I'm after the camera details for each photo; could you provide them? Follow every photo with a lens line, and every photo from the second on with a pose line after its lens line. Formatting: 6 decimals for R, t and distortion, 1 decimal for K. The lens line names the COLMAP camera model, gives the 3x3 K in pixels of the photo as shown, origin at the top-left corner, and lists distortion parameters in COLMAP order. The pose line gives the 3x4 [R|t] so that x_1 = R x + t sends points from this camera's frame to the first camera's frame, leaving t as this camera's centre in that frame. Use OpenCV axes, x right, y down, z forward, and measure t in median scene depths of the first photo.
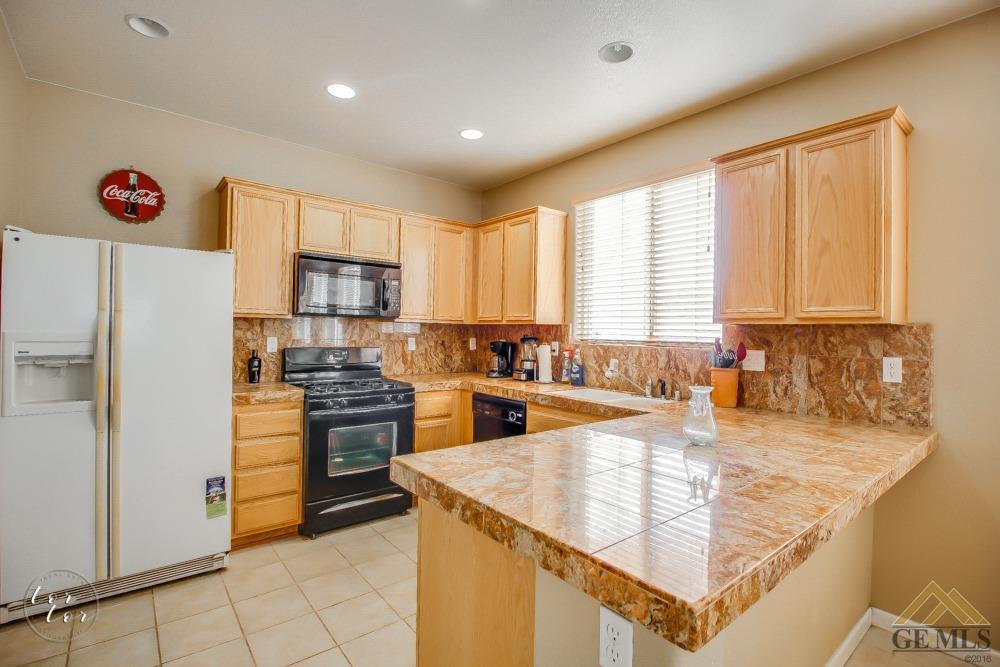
lens RADIAL K [[471.7, 0, 498.4], [0, 471.7, 330.6], [0, 0, 1]] dist [0.000870, -0.000865]
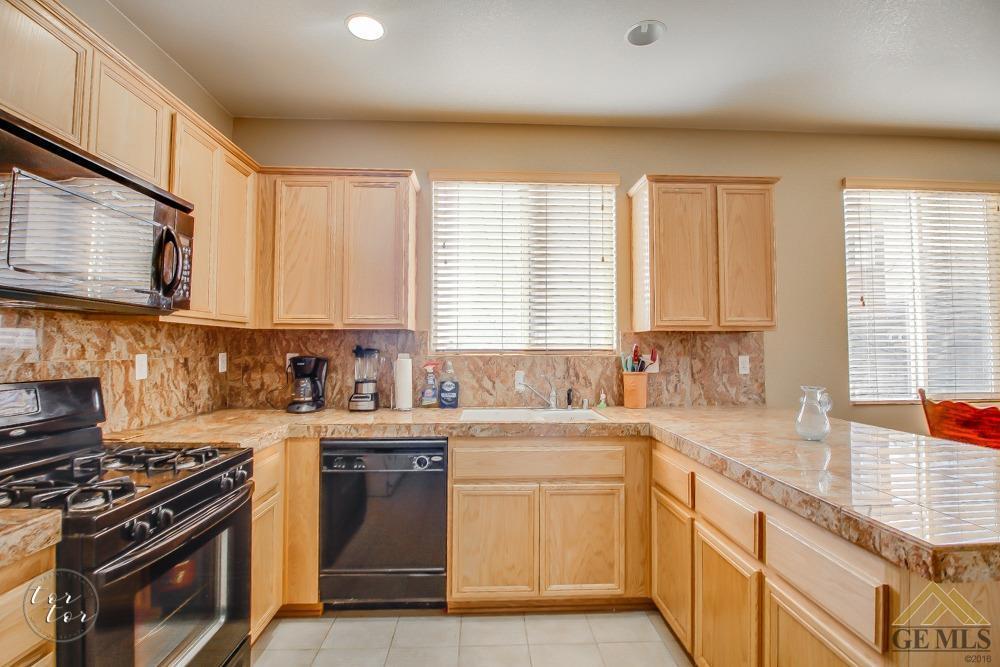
lens RADIAL K [[471.7, 0, 501.4], [0, 471.7, 327.0], [0, 0, 1]] dist [0.000870, -0.000865]
pose [[0.594624, 0.018835, 0.803783, -0.464607], [0.008377, 0.999526, -0.029619, 0.005091], [-0.803960, 0.024345, 0.594185, 0.498504]]
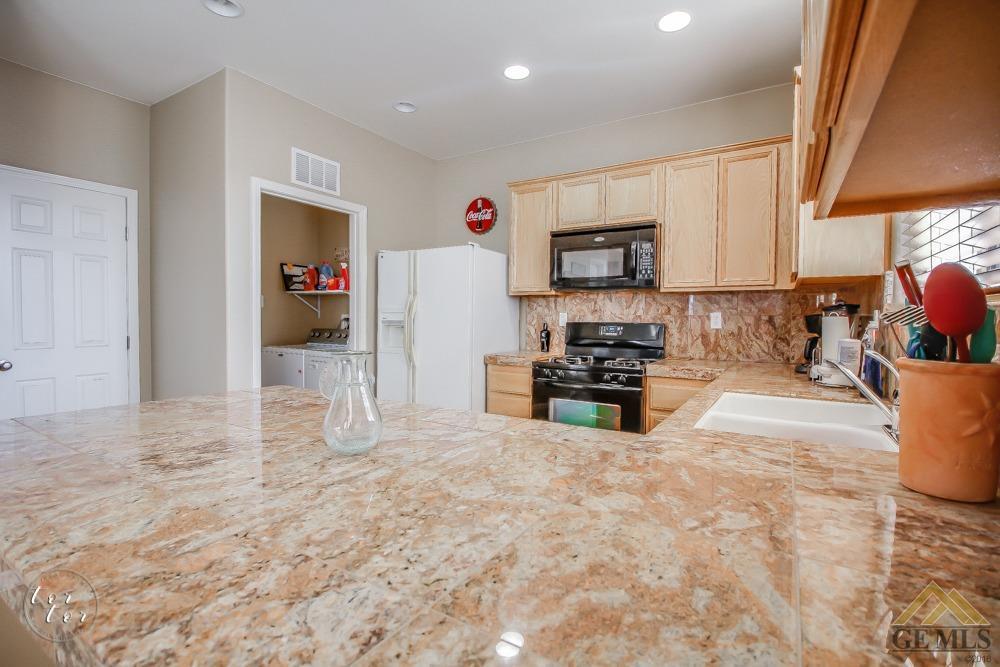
lens RADIAL K [[471.7, 0, 504.4], [0, 471.7, 331.3], [0, 0, 1]] dist [0.000870, -0.000865]
pose [[0.317106, 0.012515, -0.948307, 0.566766], [-0.001235, 0.999918, 0.012783, 0.046913], [0.948389, -0.002883, 0.317095, 0.546105]]
